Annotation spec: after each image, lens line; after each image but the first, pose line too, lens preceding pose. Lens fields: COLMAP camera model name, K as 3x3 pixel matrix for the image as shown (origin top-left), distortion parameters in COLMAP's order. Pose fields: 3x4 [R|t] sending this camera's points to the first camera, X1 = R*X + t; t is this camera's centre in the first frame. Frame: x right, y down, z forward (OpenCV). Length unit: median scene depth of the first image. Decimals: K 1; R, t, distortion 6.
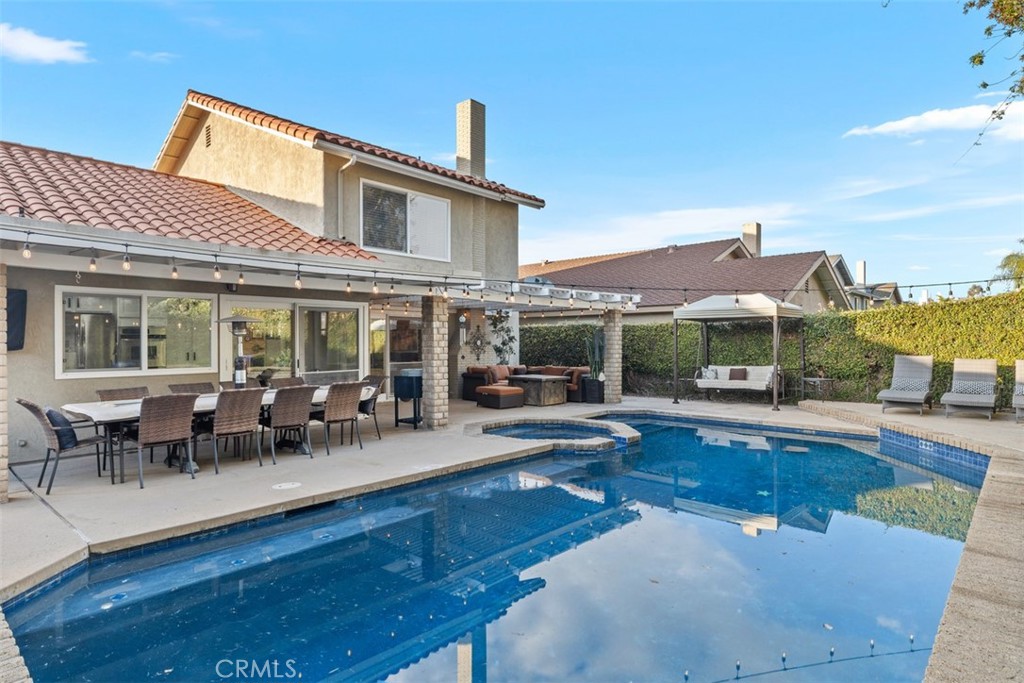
lens RADIAL K [[571.1, 0, 501.7], [0, 571.1, 333.3], [0, 0, 1]] dist [-0.002846, 0.000125]
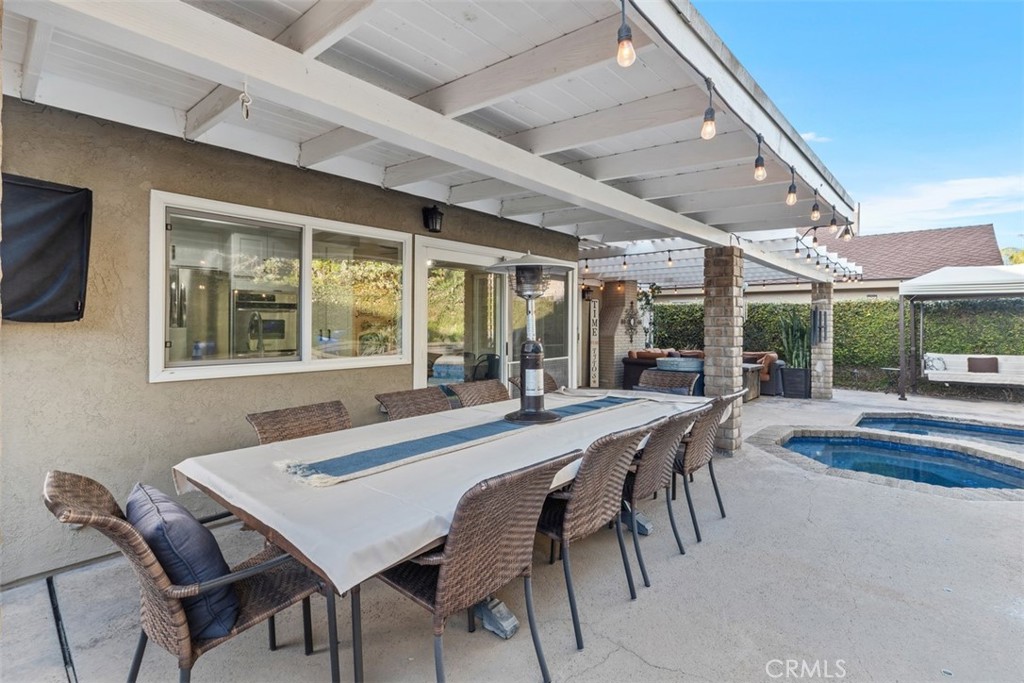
lens RADIAL K [[474.3, 0, 498.1], [0, 474.3, 318.5], [0, 0, 1]] dist [-0.000866, -0.000293]
pose [[0.999904, 0.012820, 0.005234, -0.321803], [-0.012850, 0.999901, 0.005742, 0.013109], [-0.005159, -0.005808, 0.999970, 0.391328]]
